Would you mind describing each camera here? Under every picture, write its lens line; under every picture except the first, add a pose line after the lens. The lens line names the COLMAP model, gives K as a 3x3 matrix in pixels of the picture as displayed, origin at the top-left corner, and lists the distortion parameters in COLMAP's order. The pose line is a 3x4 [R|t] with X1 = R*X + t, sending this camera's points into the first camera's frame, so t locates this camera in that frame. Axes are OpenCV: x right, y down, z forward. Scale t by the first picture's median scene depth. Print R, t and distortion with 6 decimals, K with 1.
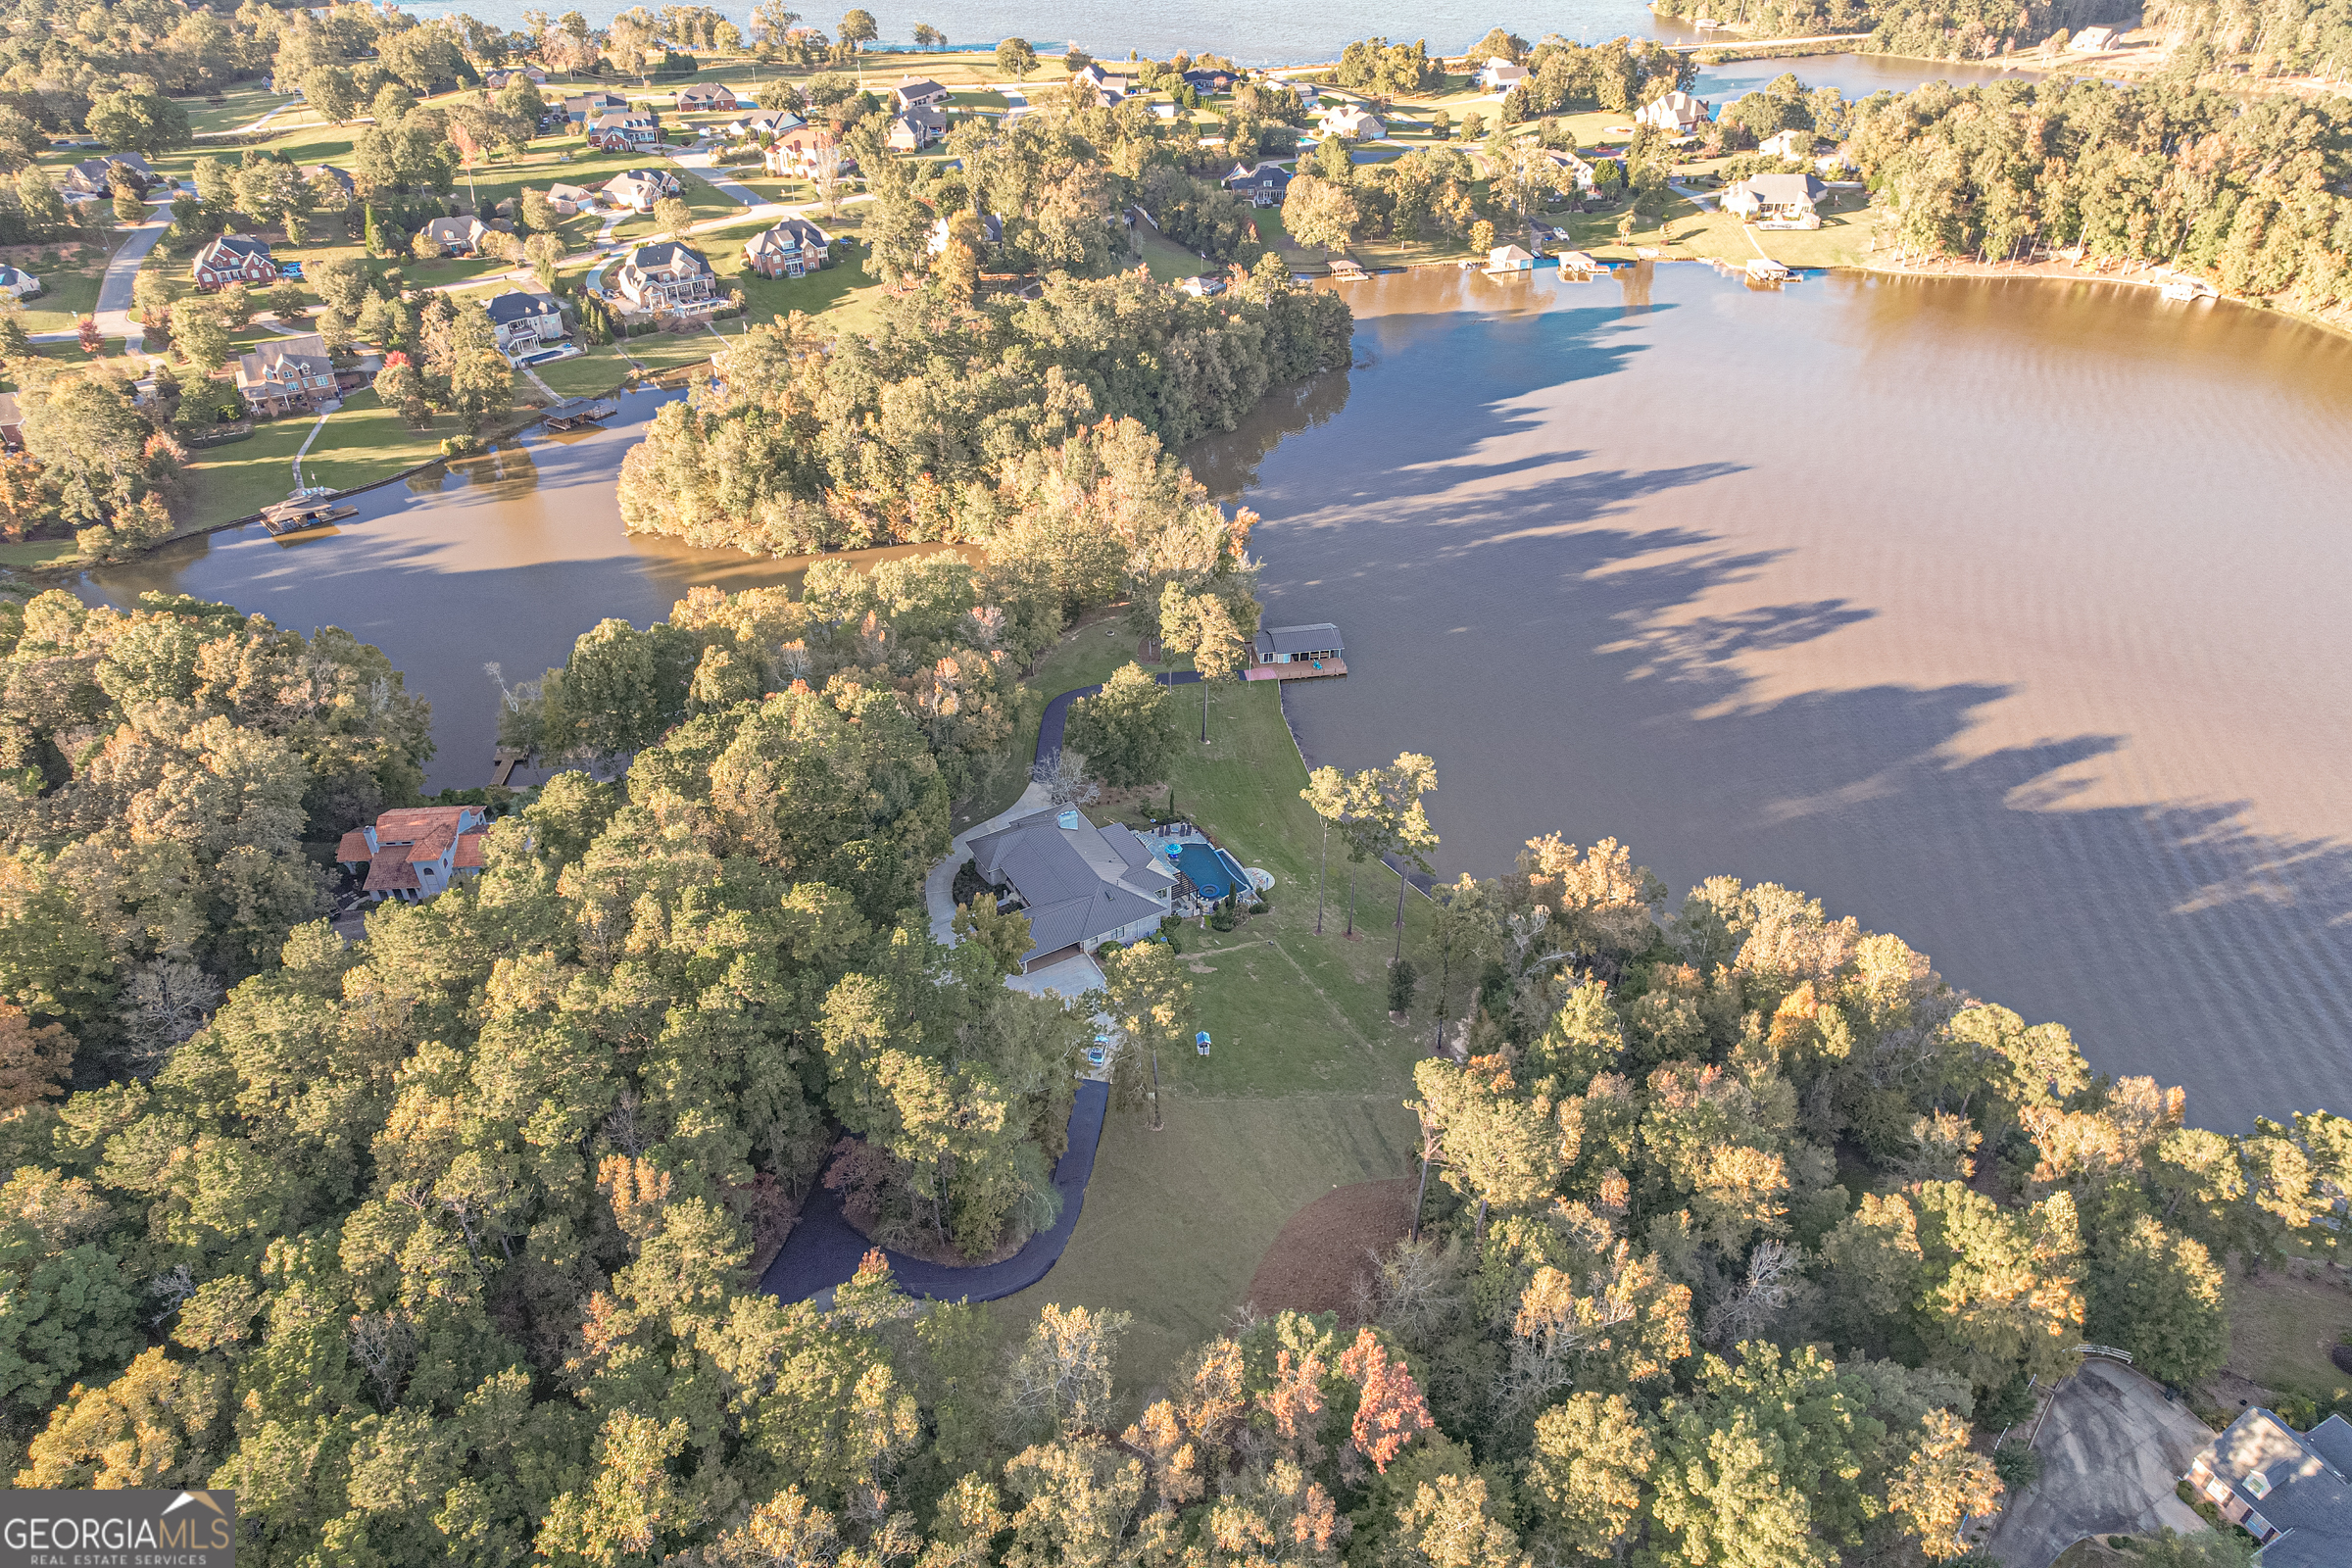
lens RADIAL K [[1516.4, 0, 1181.1], [0, 1516.4, 782.5], [0, 0, 1]] dist [-0.077081, 0.072376]
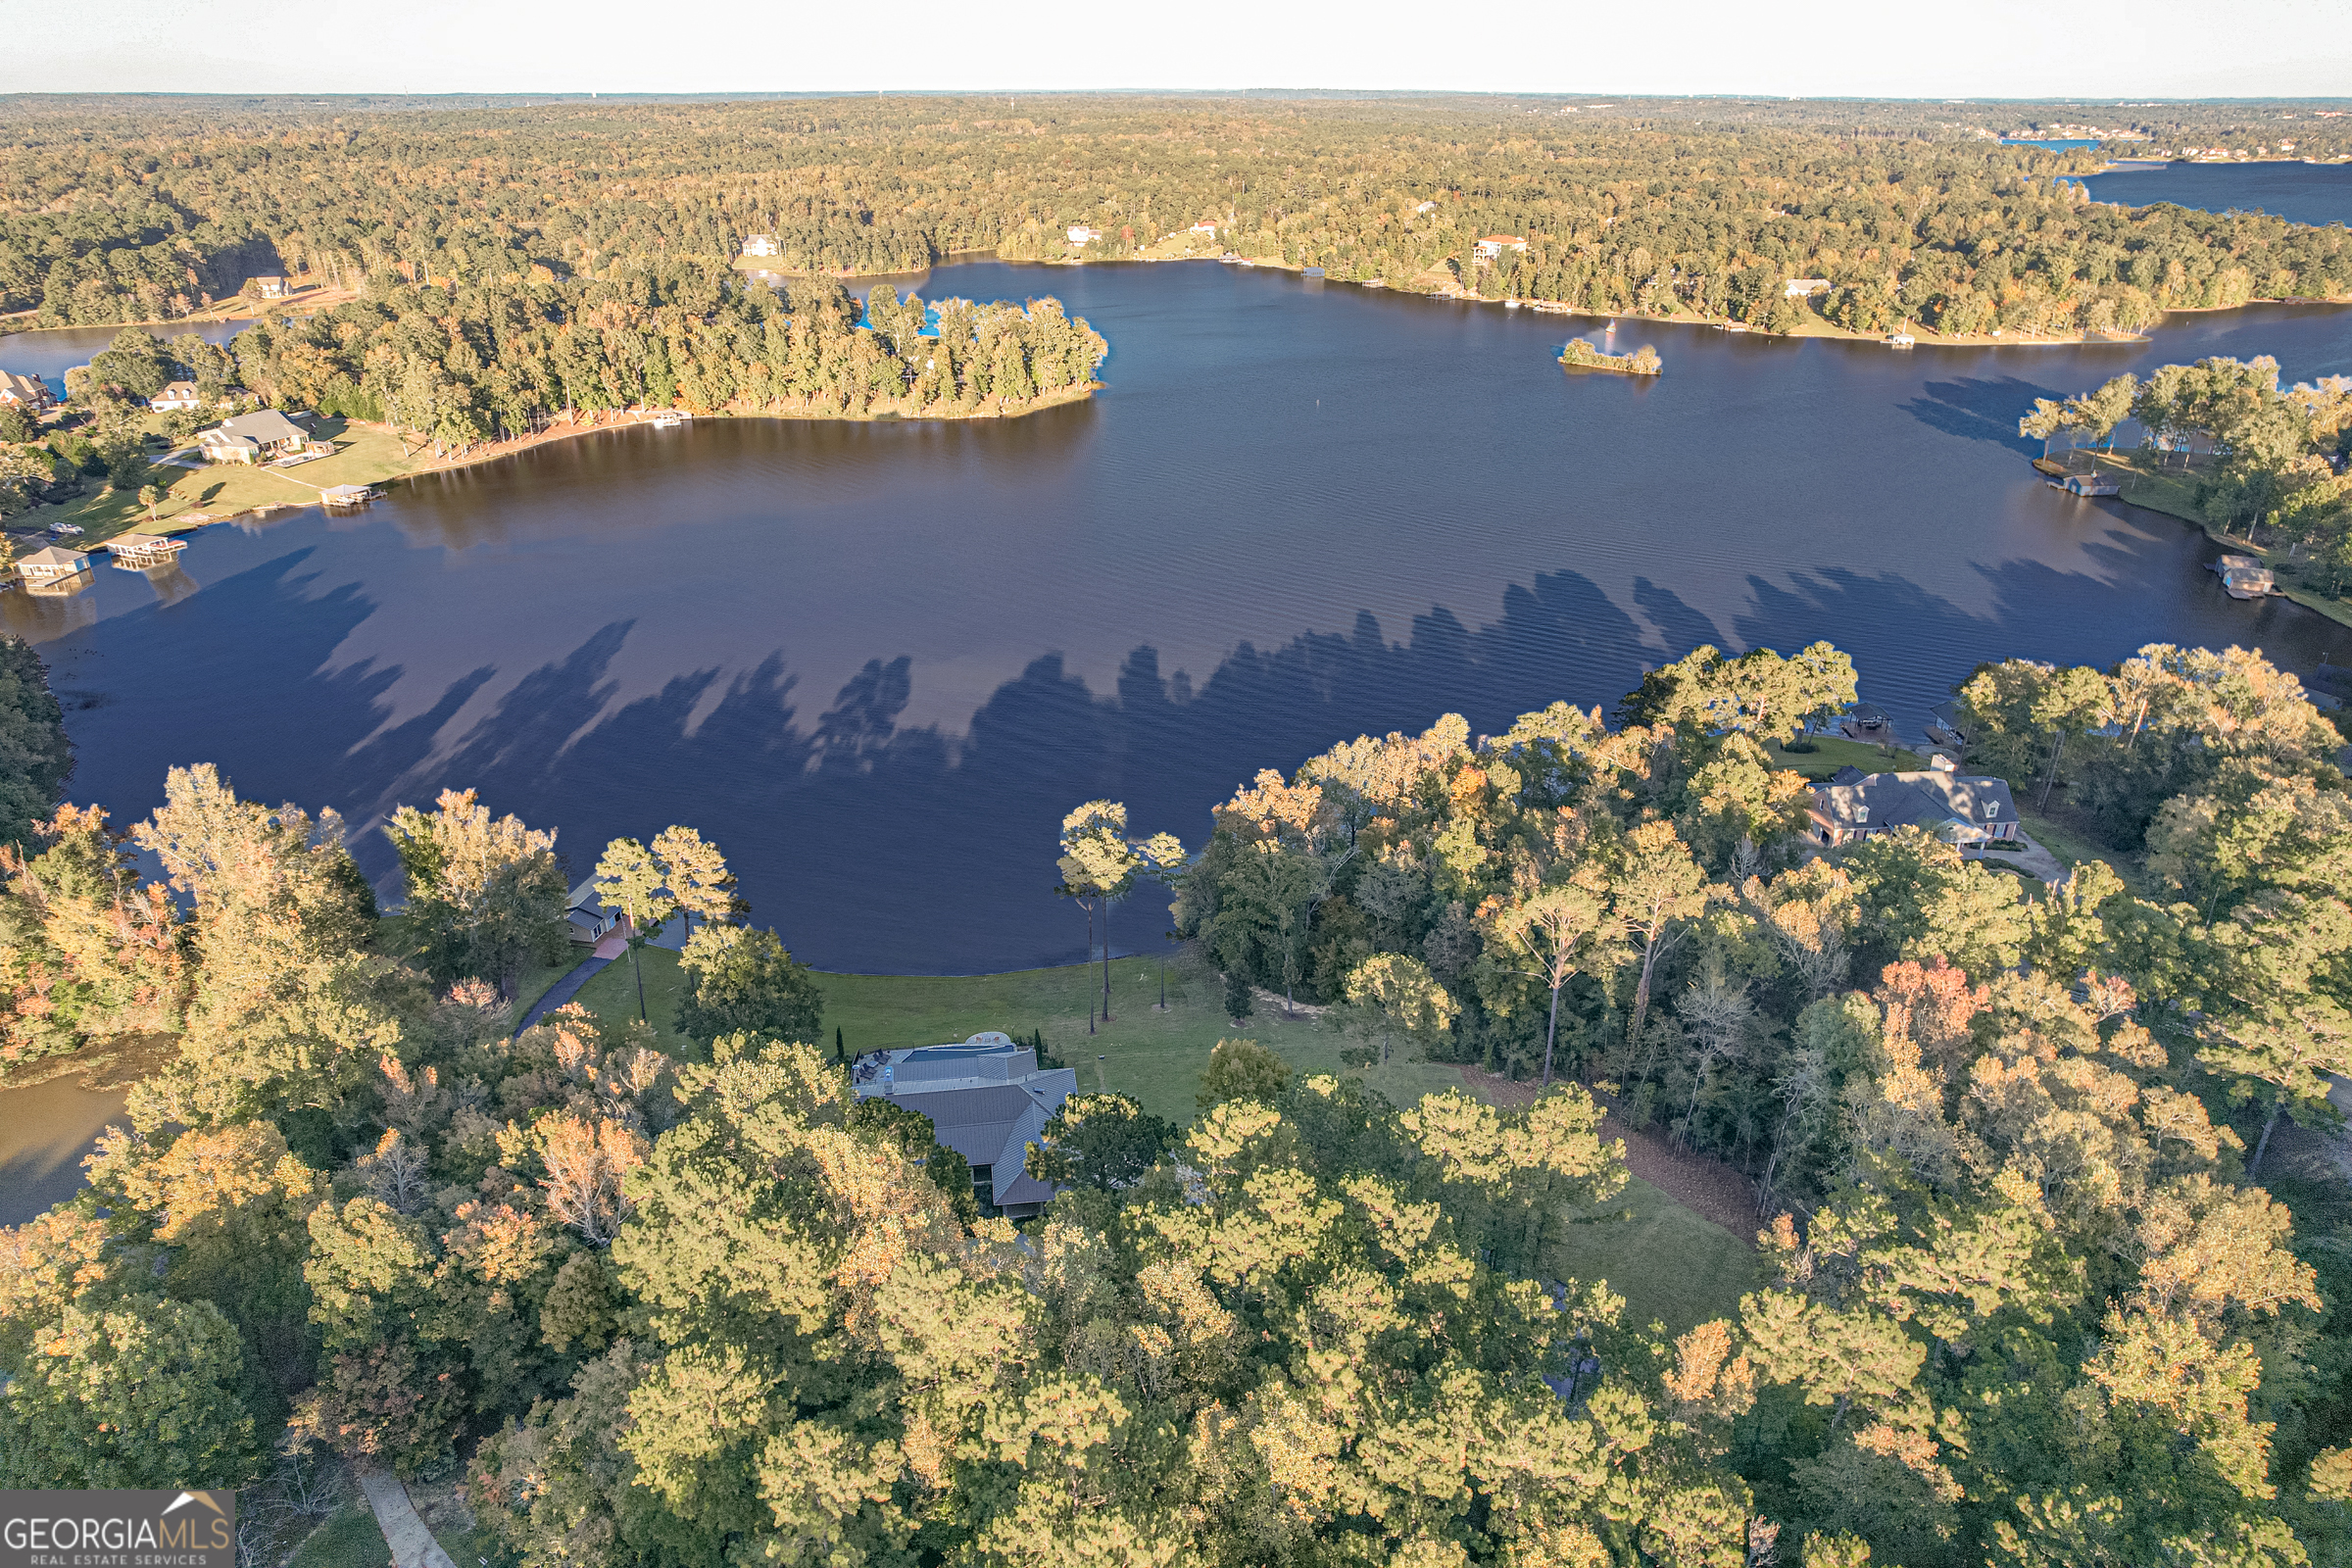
lens RADIAL K [[1516.4, 0, 1182.8], [0, 1516.4, 798.0], [0, 0, 1]] dist [-0.077081, 0.072376]
pose [[0.374961, -0.397924, 0.837294, -0.430244], [0.522661, 0.836700, 0.163581, -0.101272], [-0.765656, 0.376284, 0.521709, 0.297965]]
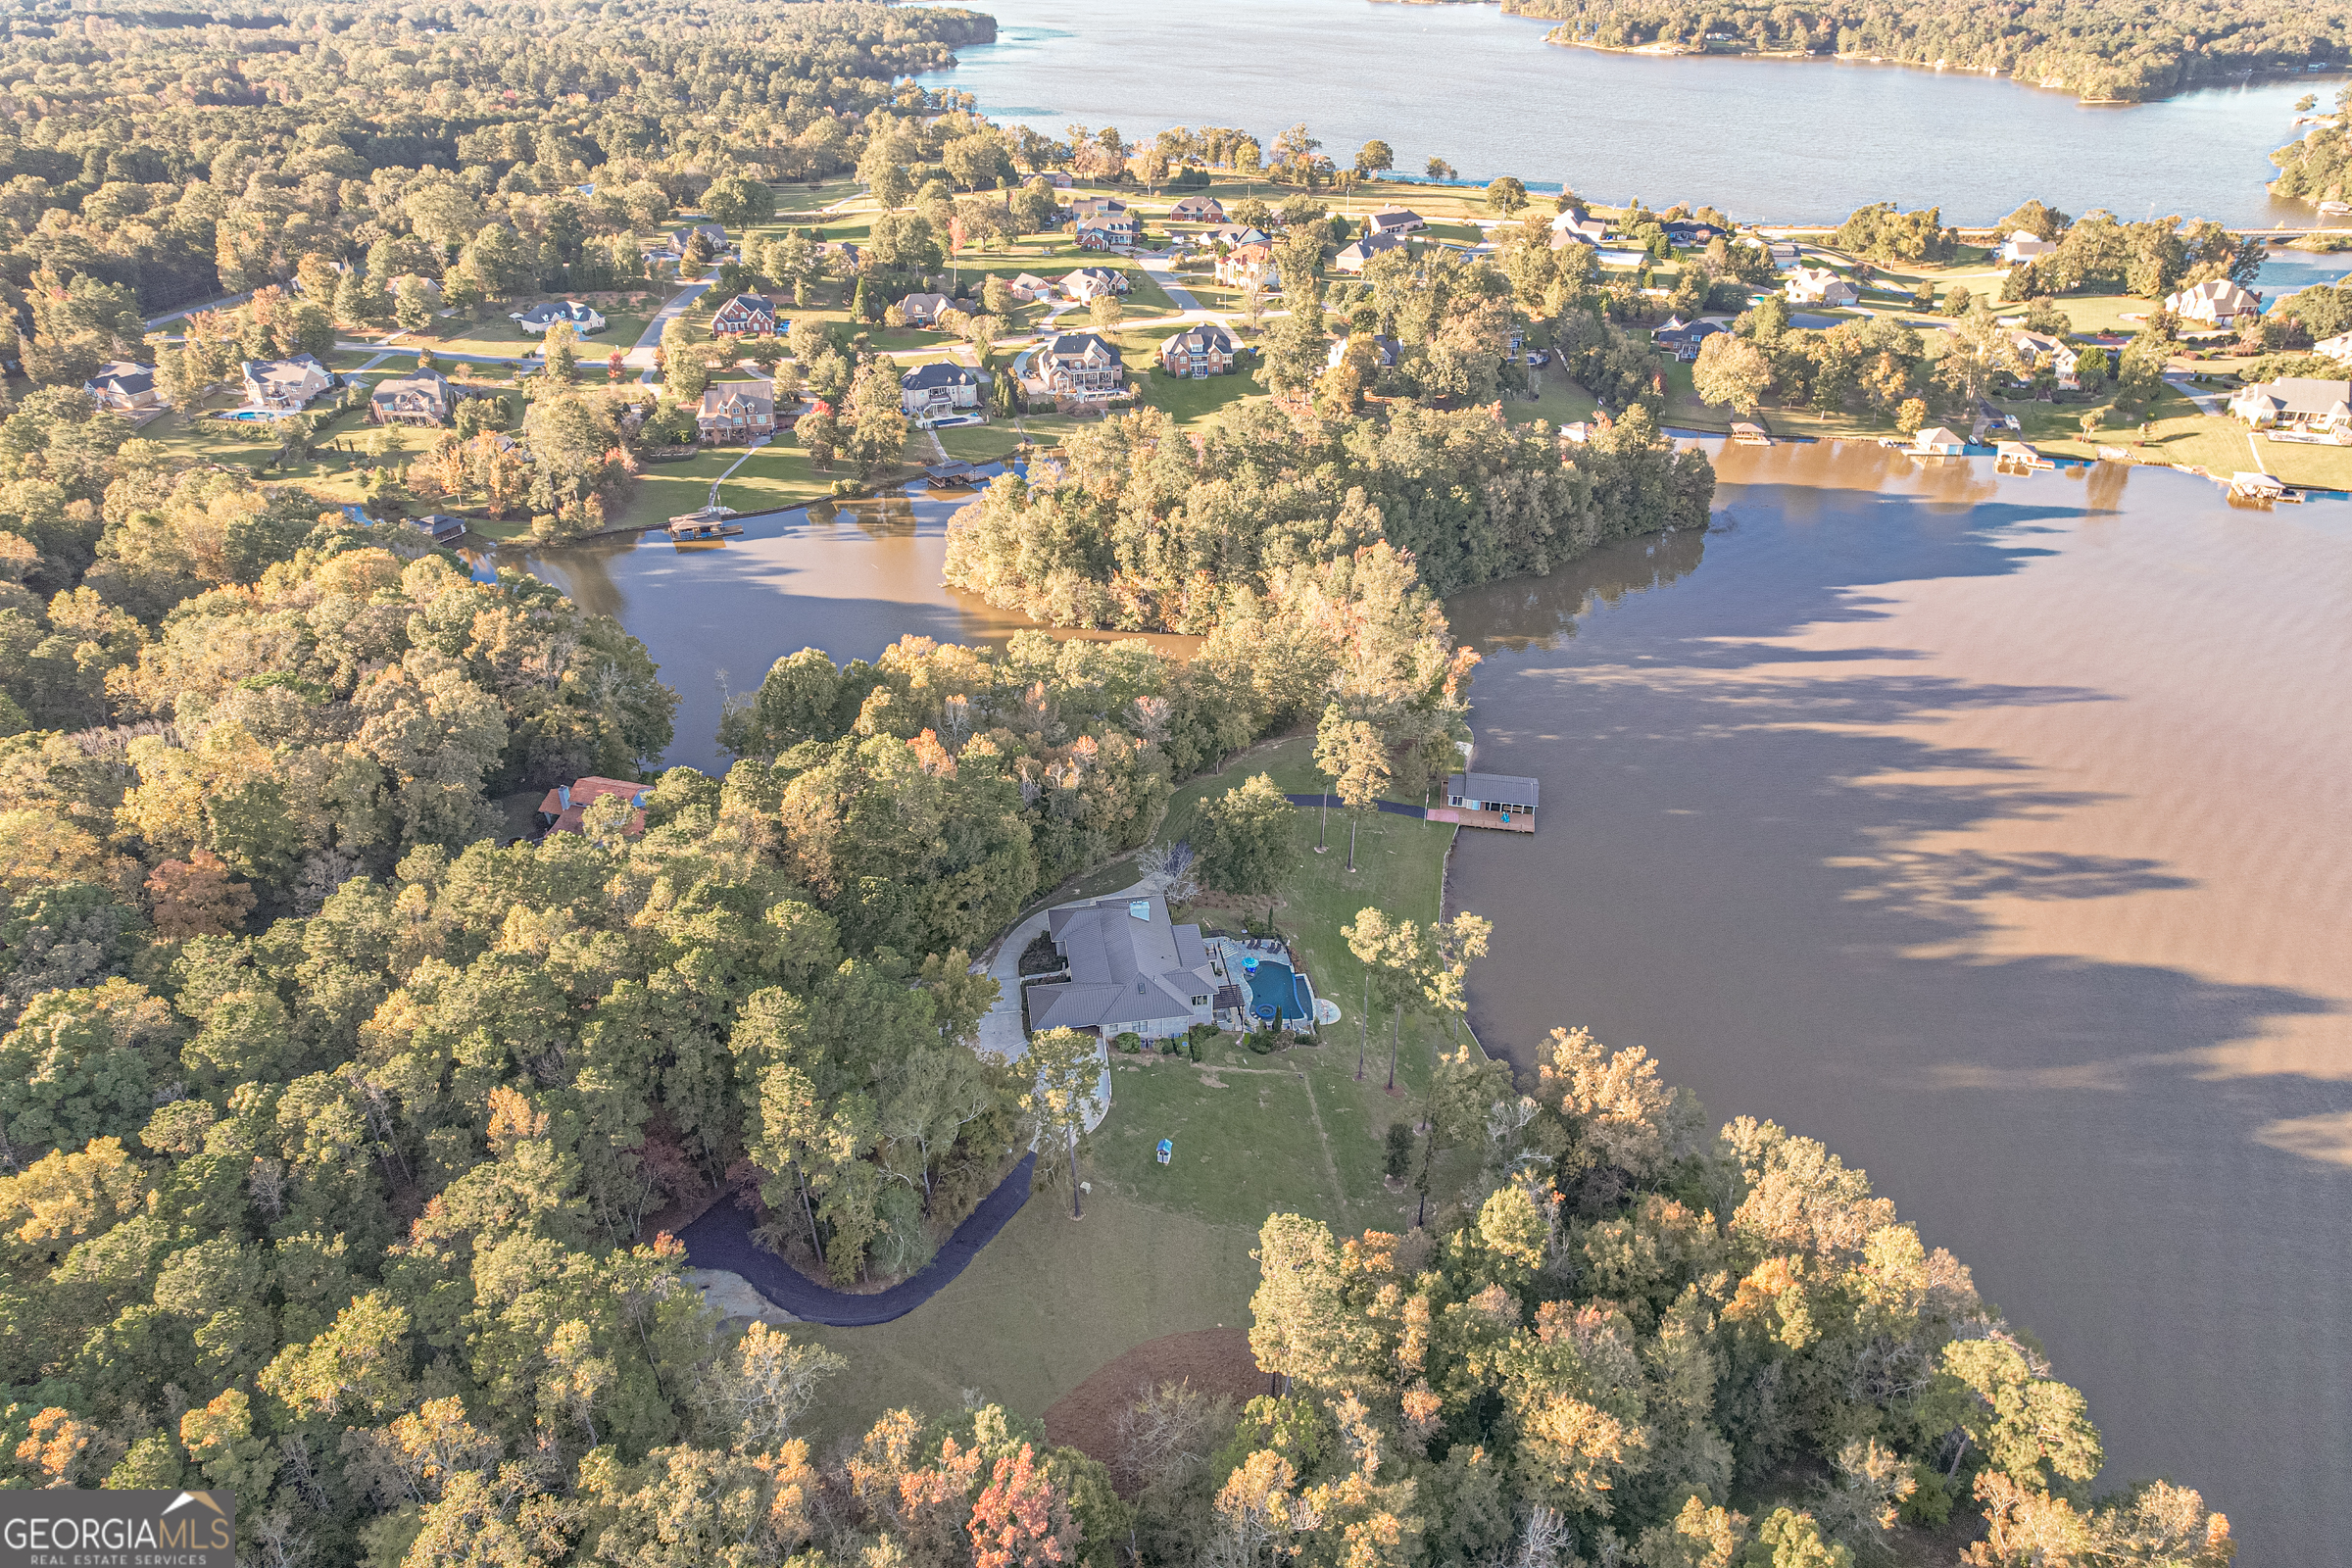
lens RADIAL K [[1516.4, 0, 1175.1], [0, 1516.4, 781.3], [0, 0, 1]] dist [-0.077081, 0.072376]
pose [[0.931990, 0.183185, -0.312789, 0.175488], [-0.206603, 0.977473, -0.043139, -0.014487], [0.297840, 0.104829, 0.948843, 0.021869]]
